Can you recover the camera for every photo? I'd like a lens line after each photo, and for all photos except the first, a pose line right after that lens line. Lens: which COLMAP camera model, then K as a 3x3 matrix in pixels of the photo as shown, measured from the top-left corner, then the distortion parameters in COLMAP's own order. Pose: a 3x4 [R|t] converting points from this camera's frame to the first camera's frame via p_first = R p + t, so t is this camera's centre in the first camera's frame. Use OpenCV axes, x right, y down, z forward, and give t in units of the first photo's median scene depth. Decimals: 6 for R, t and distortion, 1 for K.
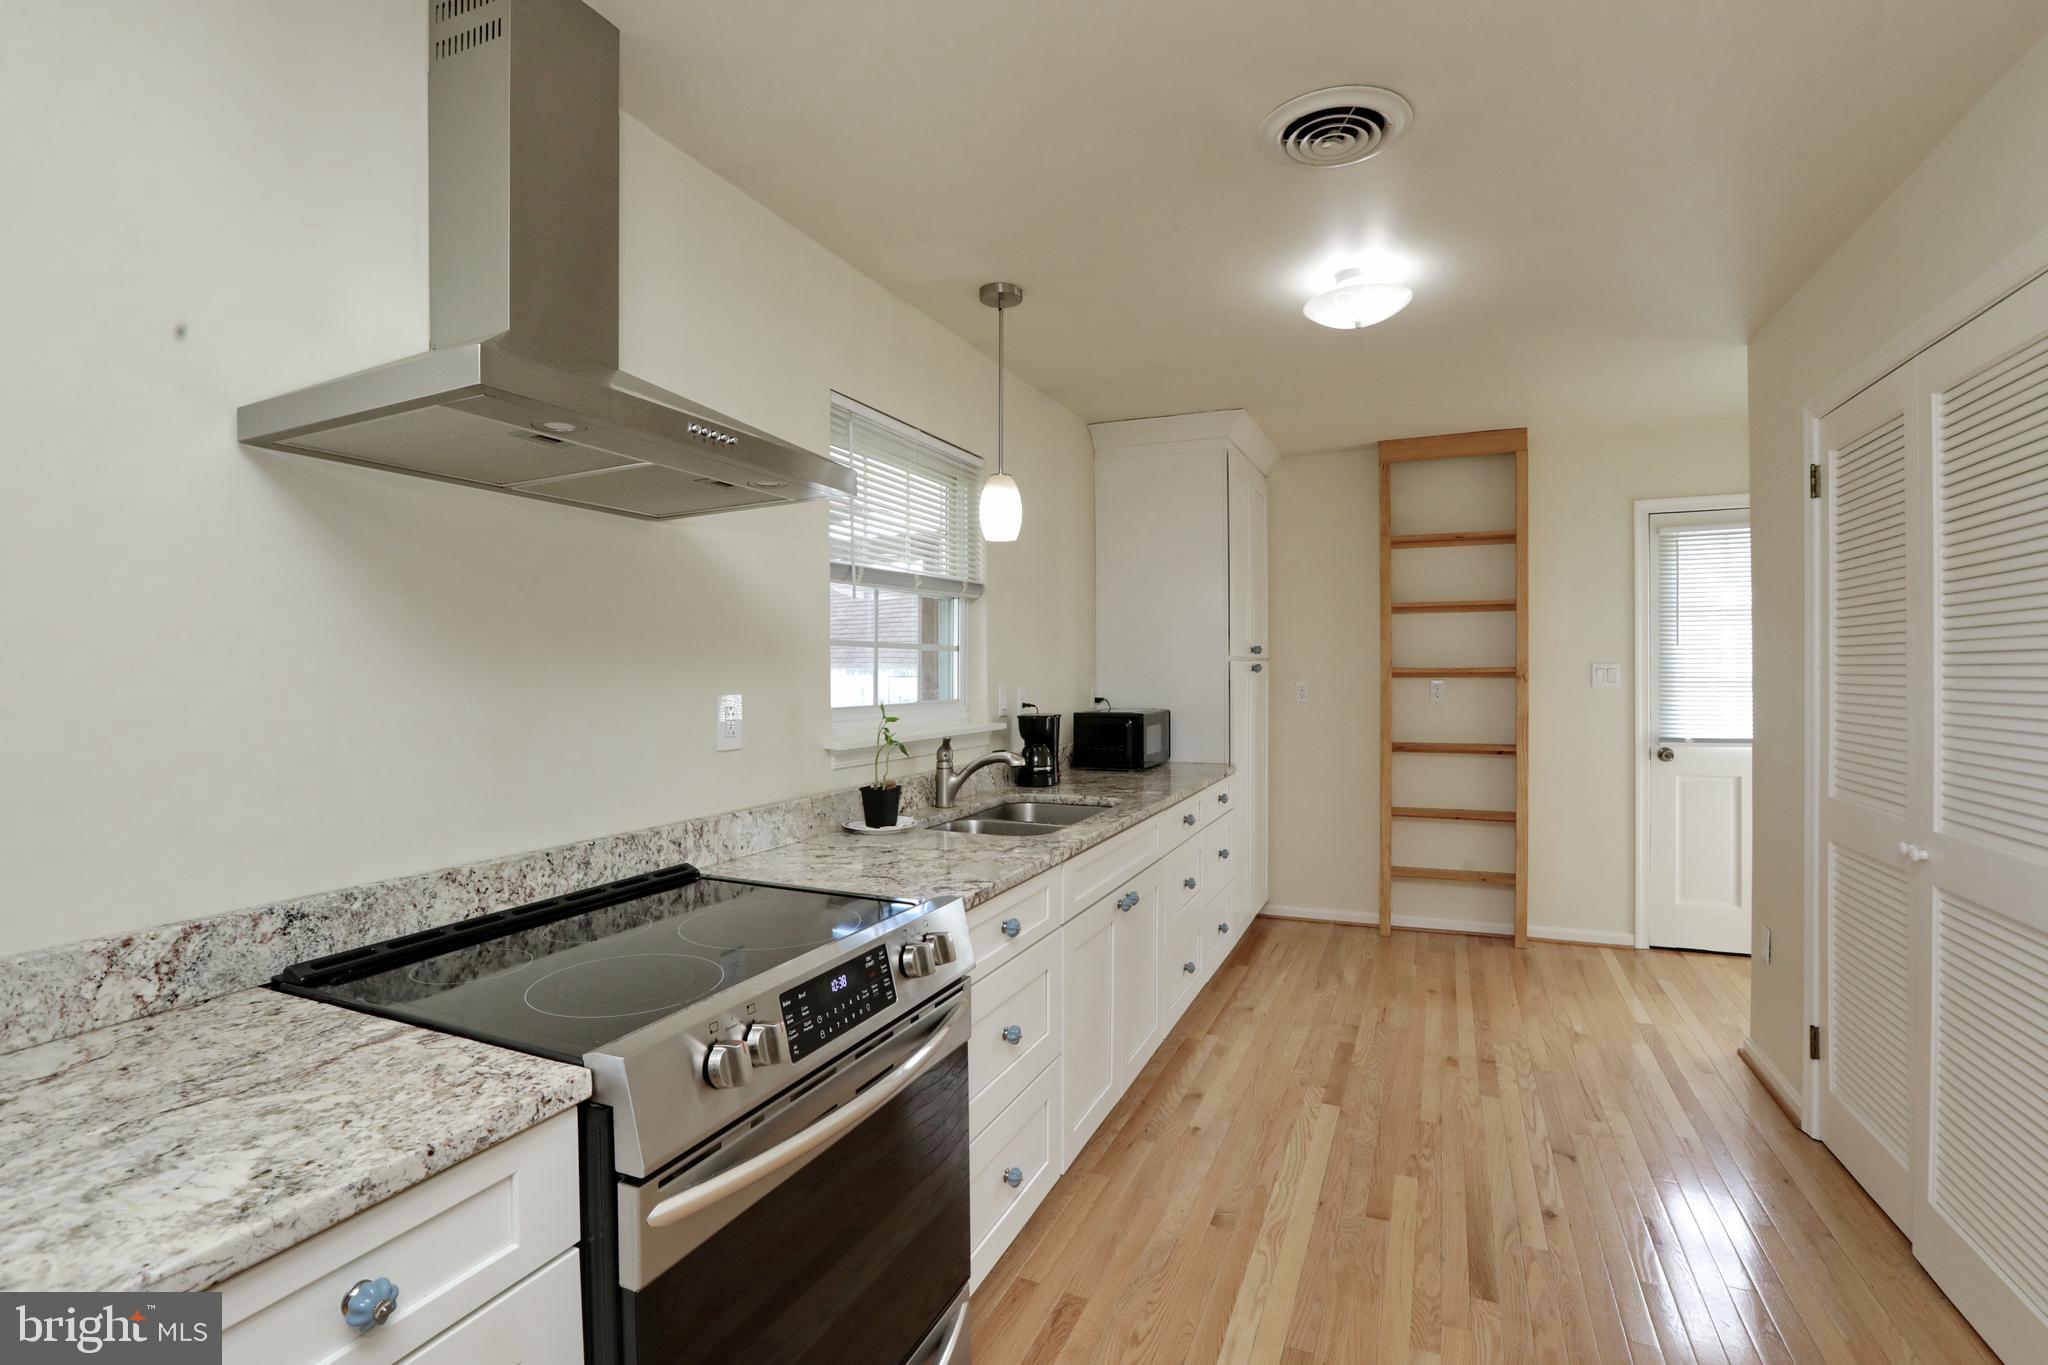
lens RADIAL K [[989.7, 0, 1024.0], [0, 989.7, 682.5], [0, 0, 1]] dist [-0.000019, 0.000022]
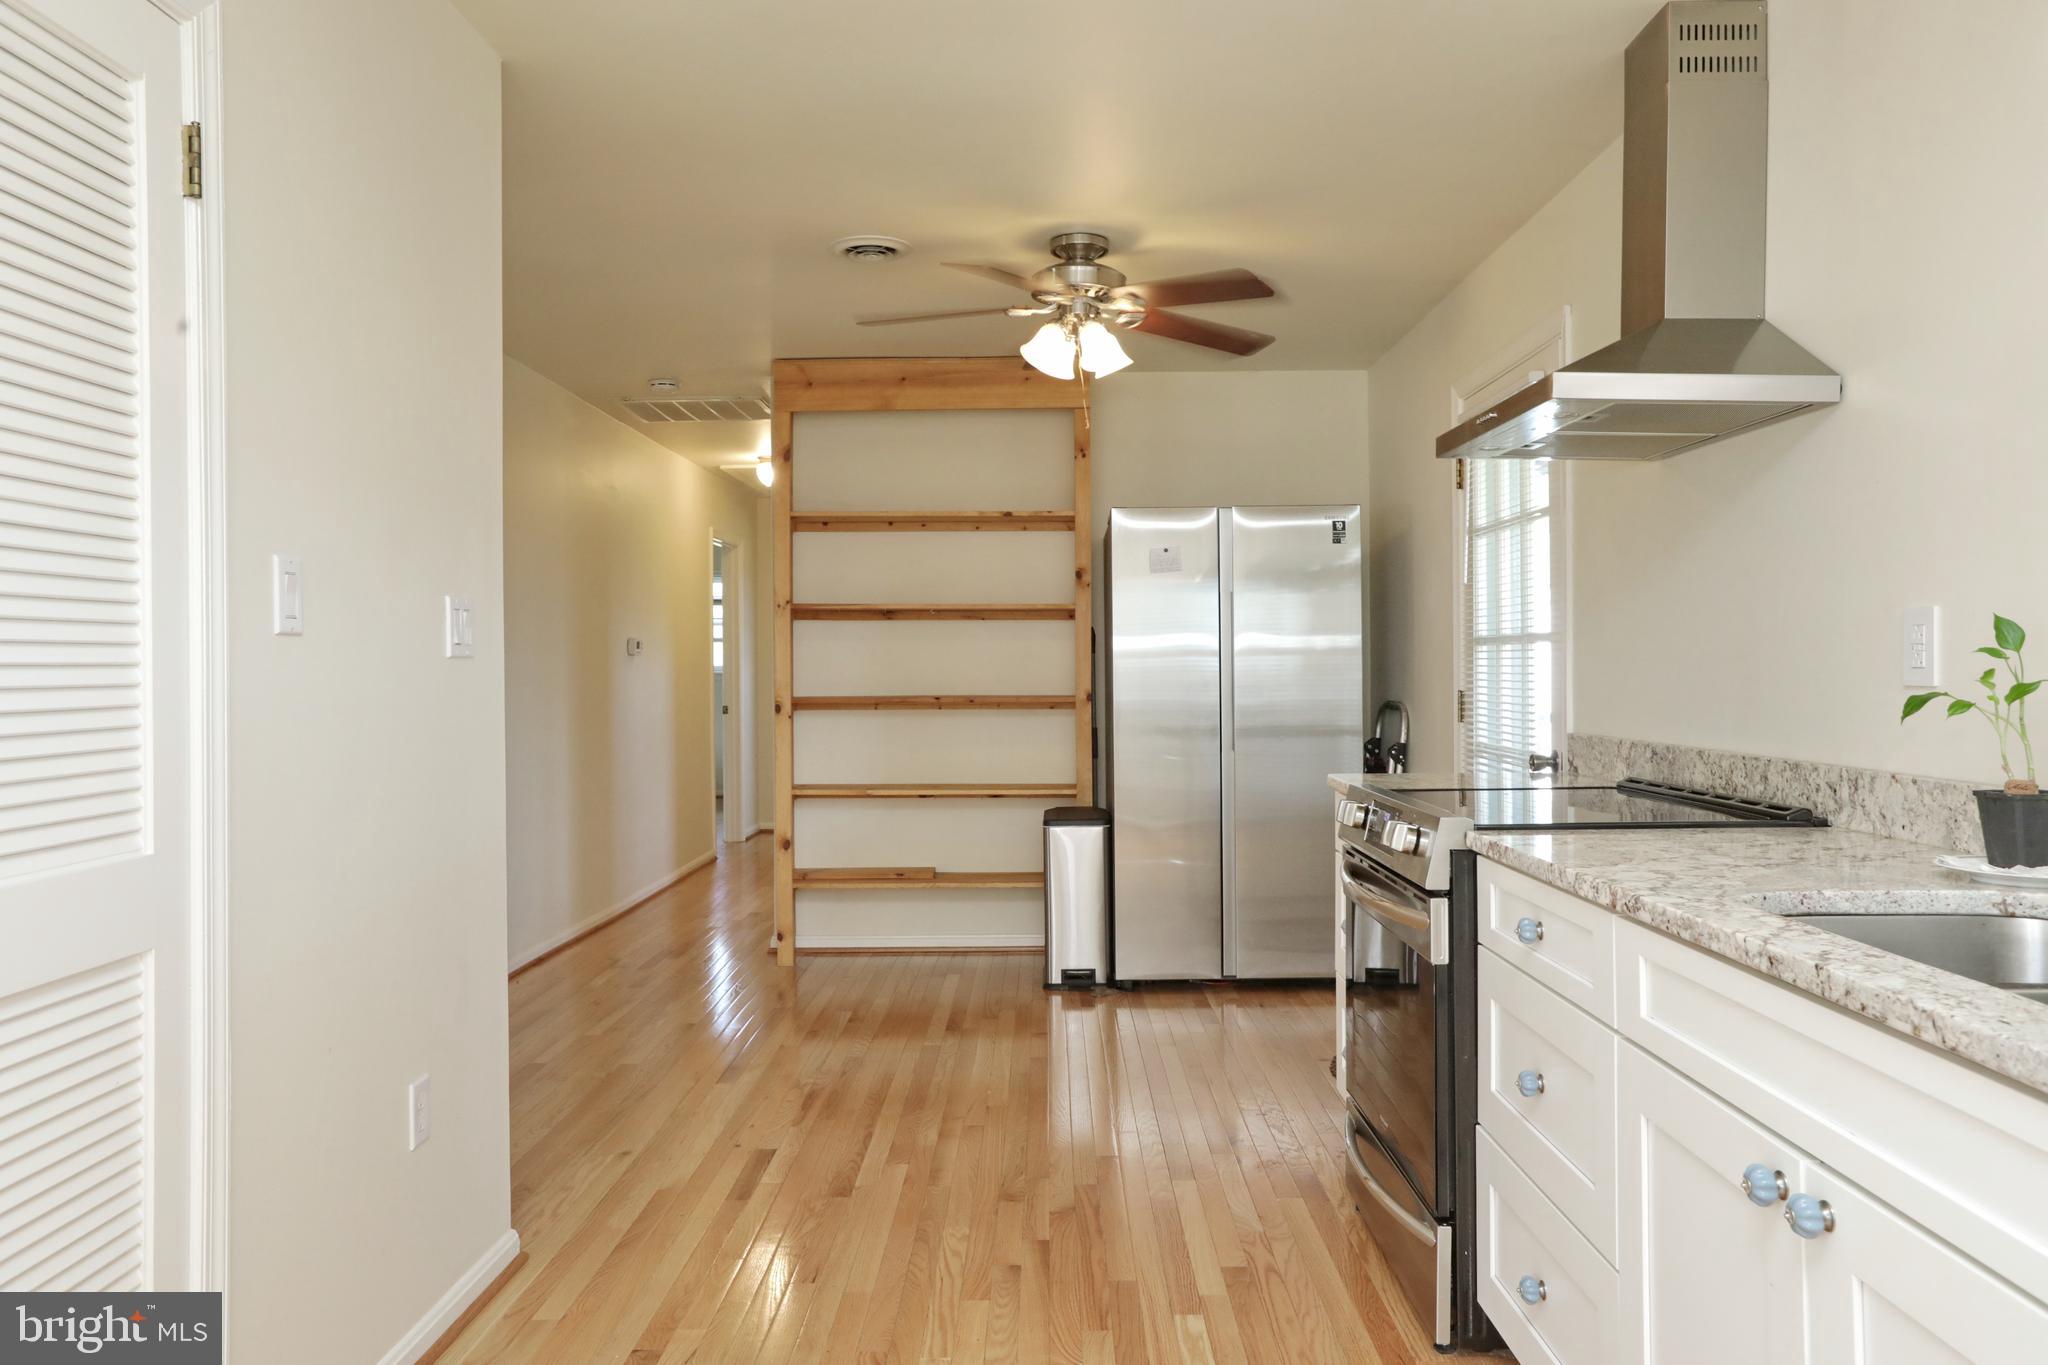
lens RADIAL K [[1490.3, 0, 1024.0], [0, 1490.3, 682.5], [0, 0, 1]] dist [0.000522, 0.000037]
pose [[-0.920426, 0.026813, -0.389997, 0.835784], [0.018953, 0.999533, 0.023990, 0.026459], [0.390458, 0.014689, -0.920504, 1.992573]]
